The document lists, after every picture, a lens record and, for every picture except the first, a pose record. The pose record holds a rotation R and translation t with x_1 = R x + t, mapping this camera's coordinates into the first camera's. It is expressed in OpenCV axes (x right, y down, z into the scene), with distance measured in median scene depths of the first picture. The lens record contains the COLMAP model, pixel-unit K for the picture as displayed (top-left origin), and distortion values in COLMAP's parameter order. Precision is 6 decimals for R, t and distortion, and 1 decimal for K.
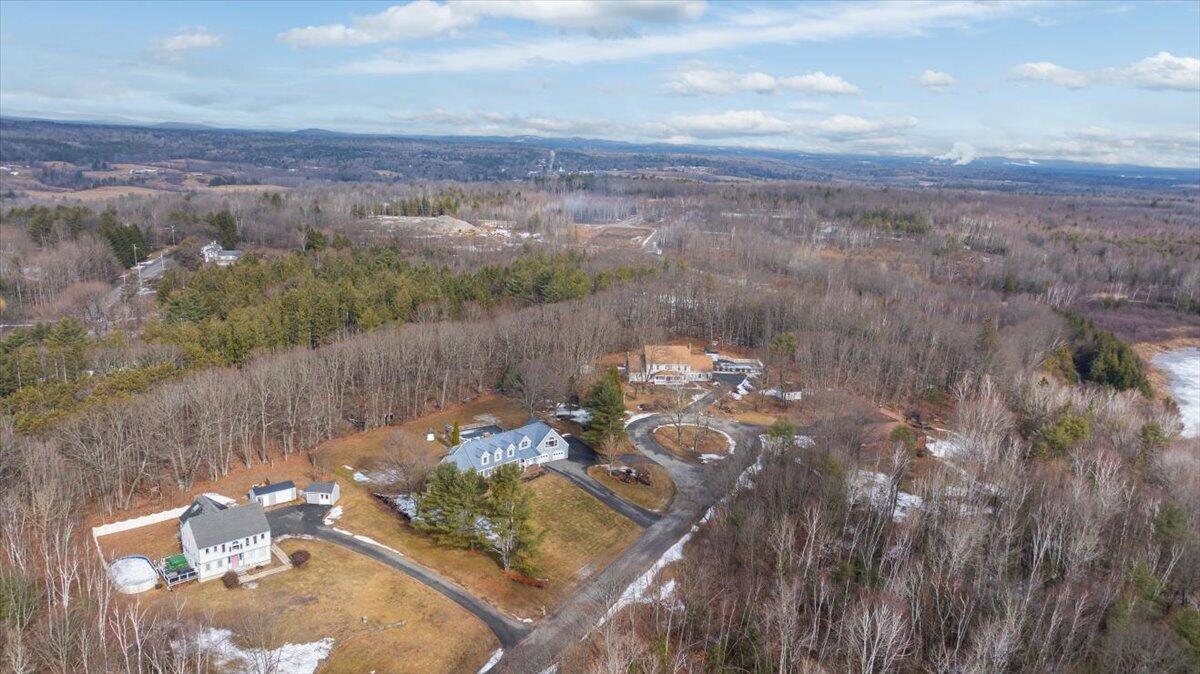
lens RADIAL K [[842.6, 0, 604.2], [0, 842.6, 336.4], [0, 0, 1]] dist [-0.001984, -0.000392]
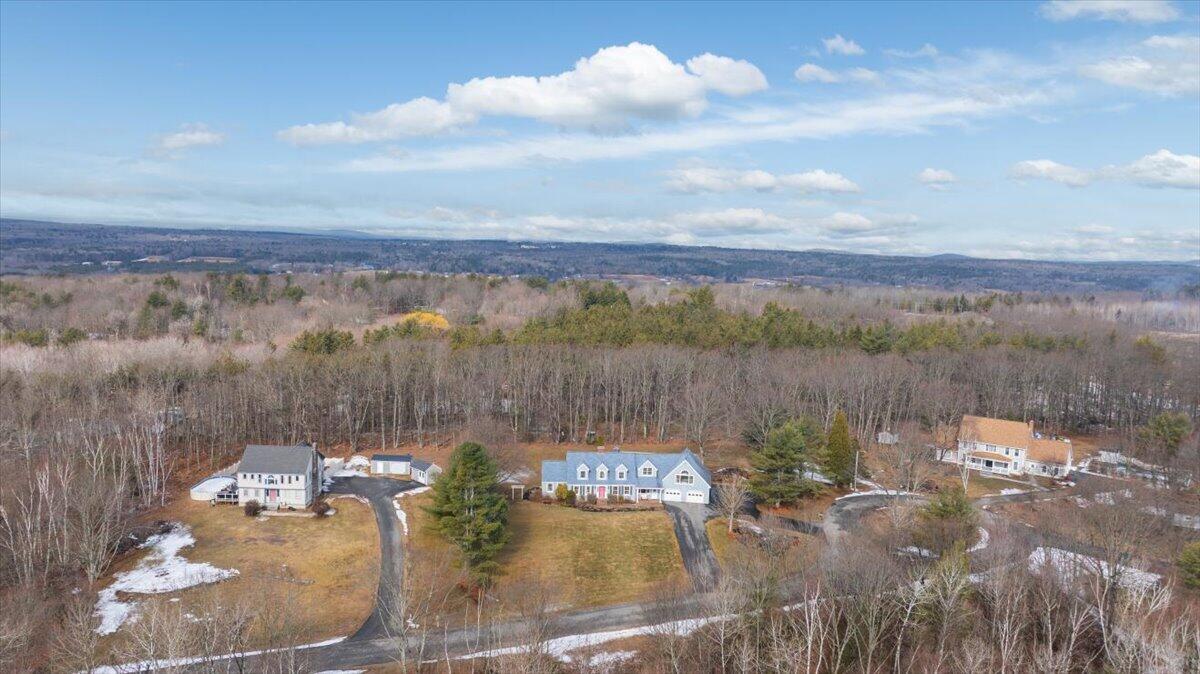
lens RADIAL K [[842.6, 0, 604.2], [0, 842.6, 336.4], [0, 0, 1]] dist [-0.001984, -0.000392]
pose [[0.755324, 0.055192, -0.653023, 0.398477], [-0.149491, 0.984687, -0.089687, 0.077739], [0.638073, 0.165363, 0.752009, 0.330294]]
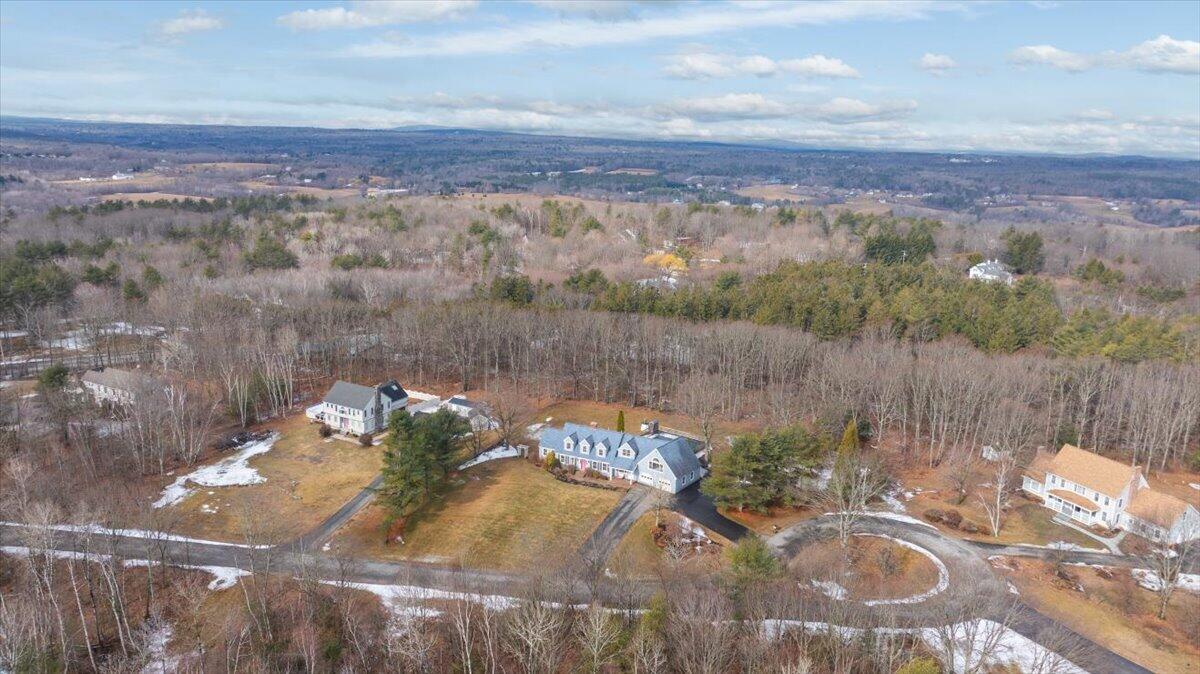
lens RADIAL K [[842.6, 0, 604.2], [0, 842.6, 336.4], [0, 0, 1]] dist [-0.001984, -0.000392]
pose [[0.354330, 0.184955, -0.916647, 0.664255], [-0.229772, 0.967413, 0.106380, -0.074249], [0.906452, 0.172926, 0.385281, 0.616796]]
